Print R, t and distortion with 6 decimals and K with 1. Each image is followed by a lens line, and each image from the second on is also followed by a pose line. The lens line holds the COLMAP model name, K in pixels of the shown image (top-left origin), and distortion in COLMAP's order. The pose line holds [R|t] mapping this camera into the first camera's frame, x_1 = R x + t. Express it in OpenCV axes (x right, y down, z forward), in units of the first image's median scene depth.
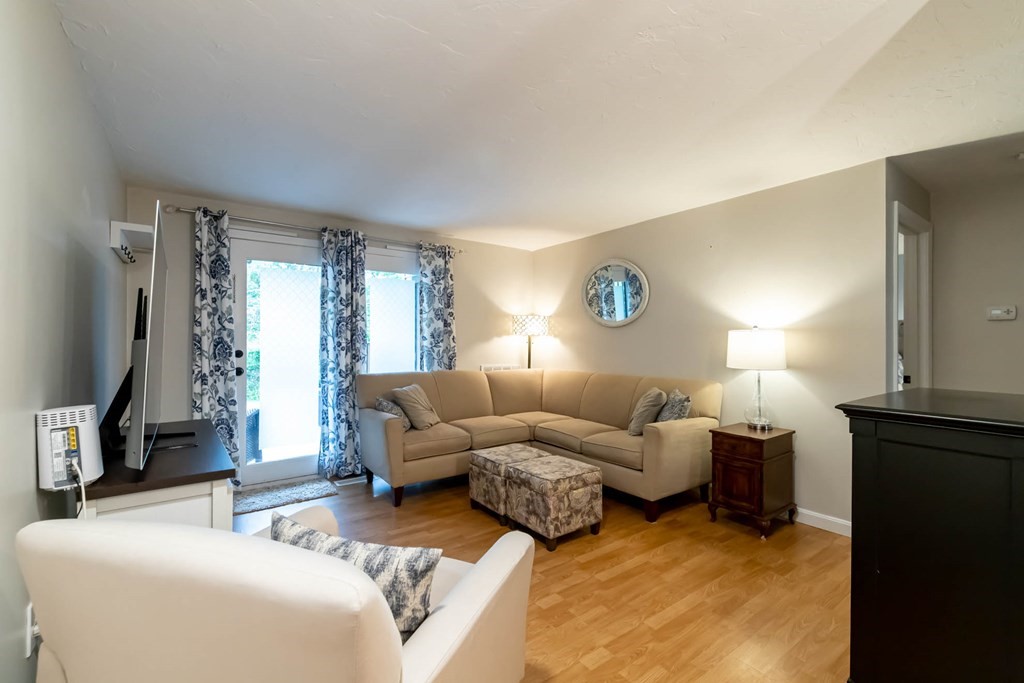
lens RADIAL K [[442.2, 0, 513.5], [0, 442.2, 342.5], [0, 0, 1]] dist [0.000187, -0.000184]
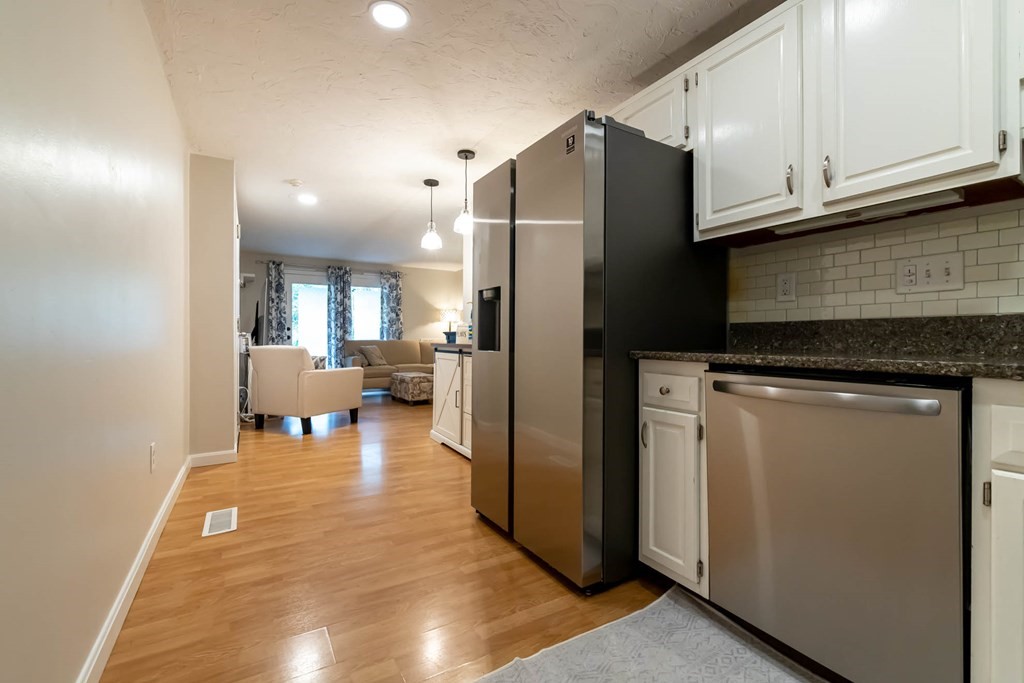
lens RADIAL K [[442.2, 0, 510.7], [0, 442.2, 340.9], [0, 0, 1]] dist [0.000187, -0.000184]
pose [[0.995350, -0.001378, -0.096315, 0.565508], [0.001702, 0.999993, 0.003282, 0.070164], [0.096310, -0.003431, 0.995345, -0.885739]]
